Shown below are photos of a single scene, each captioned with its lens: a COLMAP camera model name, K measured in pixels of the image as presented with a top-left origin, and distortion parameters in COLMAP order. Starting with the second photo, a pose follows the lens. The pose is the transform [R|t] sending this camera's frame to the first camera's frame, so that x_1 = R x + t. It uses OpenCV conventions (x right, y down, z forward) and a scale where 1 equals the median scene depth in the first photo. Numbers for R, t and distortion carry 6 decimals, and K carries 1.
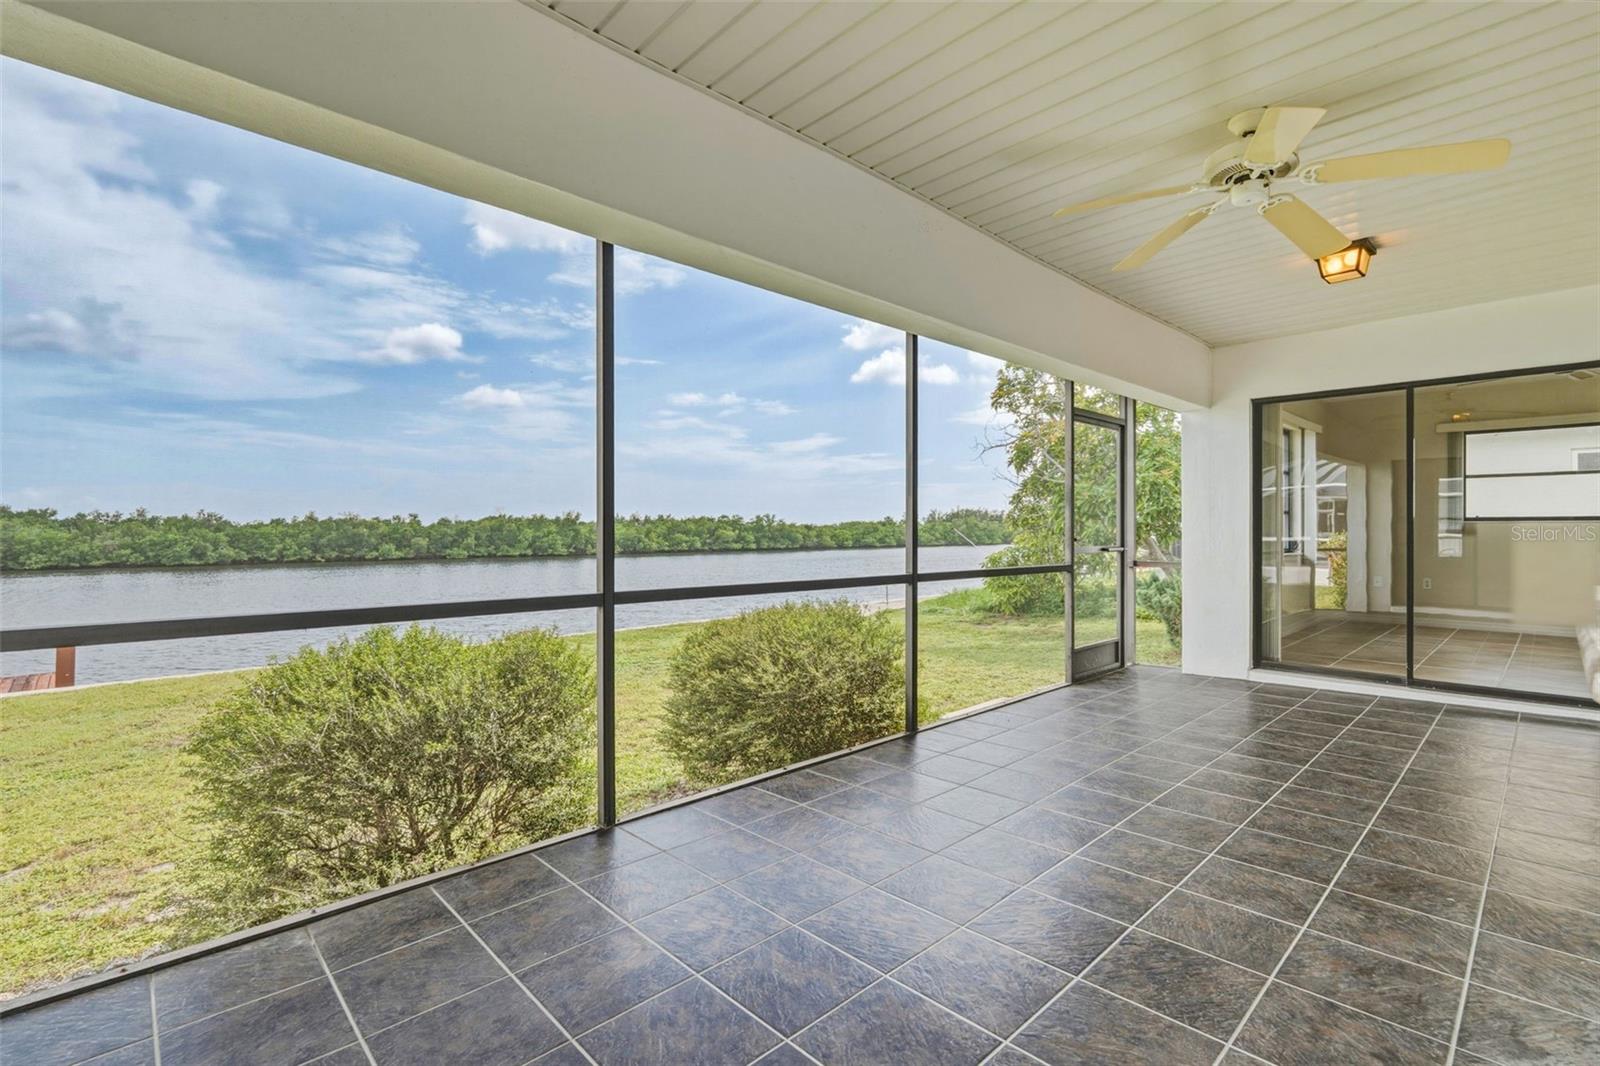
lens RADIAL K [[721.4, 0, 794.0], [0, 721.4, 524.1], [0, 0, 1]] dist [-0.002828, -0.000016]
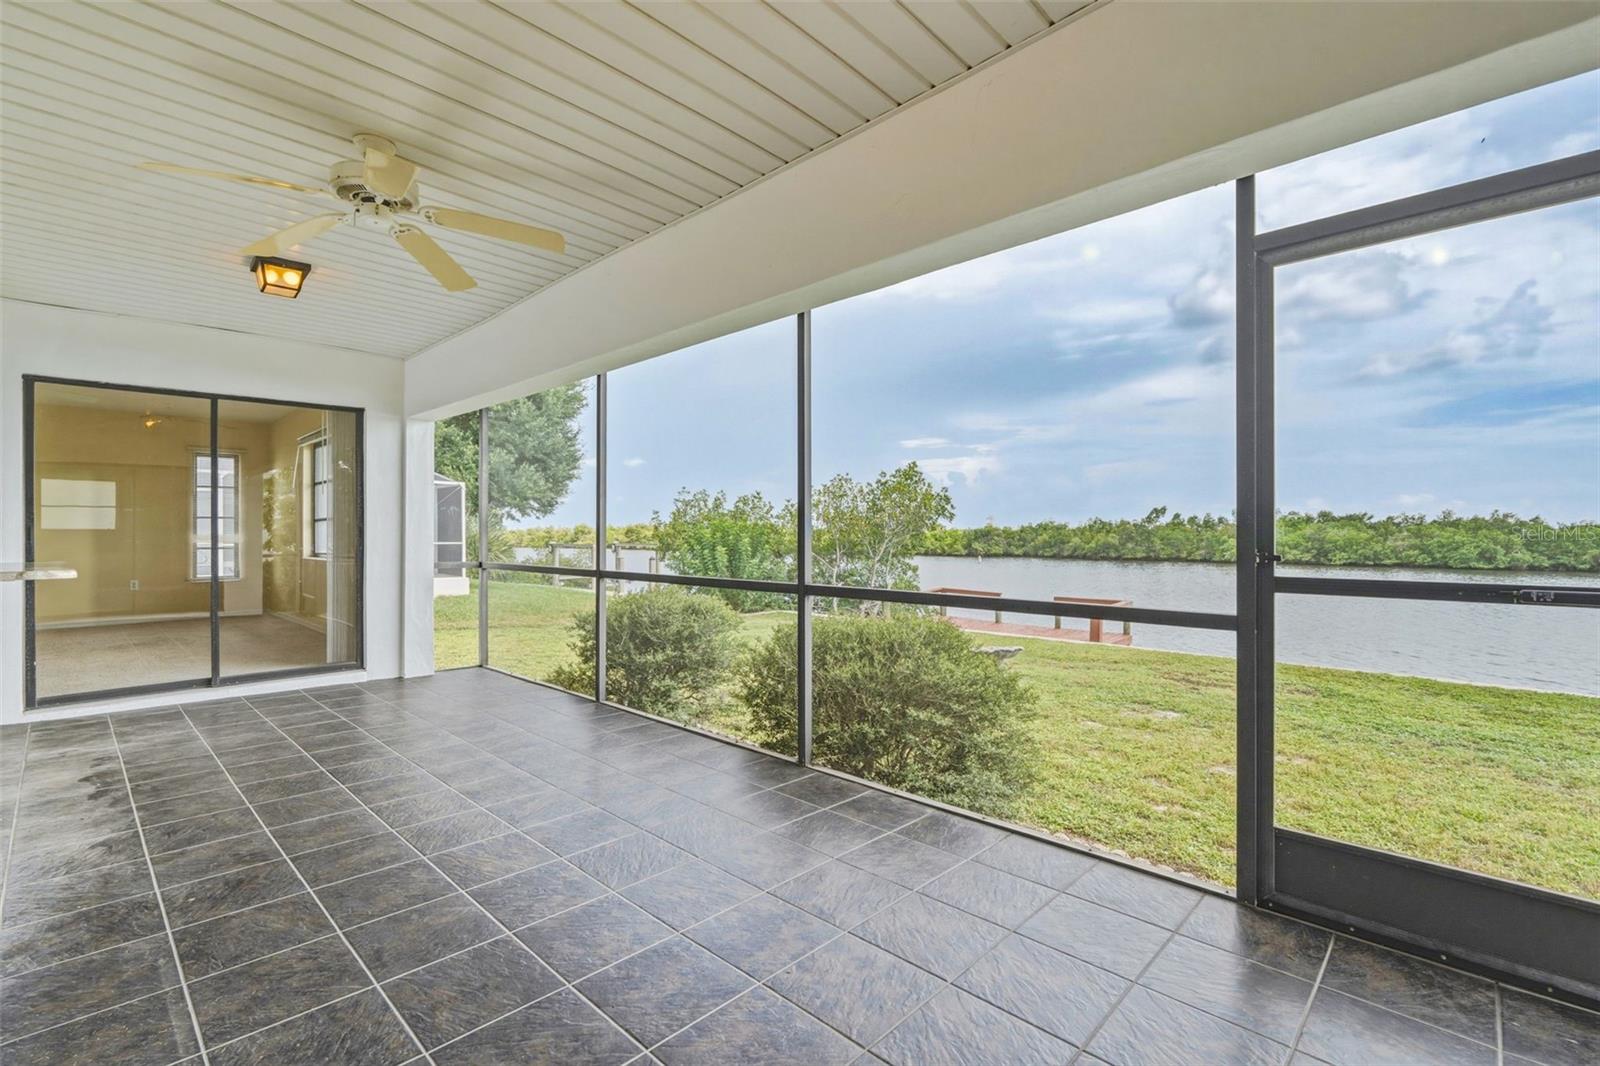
lens RADIAL K [[699.8, 0, 796.9], [0, 699.8, 532.7], [0, 0, 1]] dist [0.000481, 0.000095]
pose [[0.059269, 0.001465, -0.998241, 0.077075], [0.008347, 0.999963, 0.001963, 0.000016], [0.998207, -0.008449, 0.059254, 0.071030]]
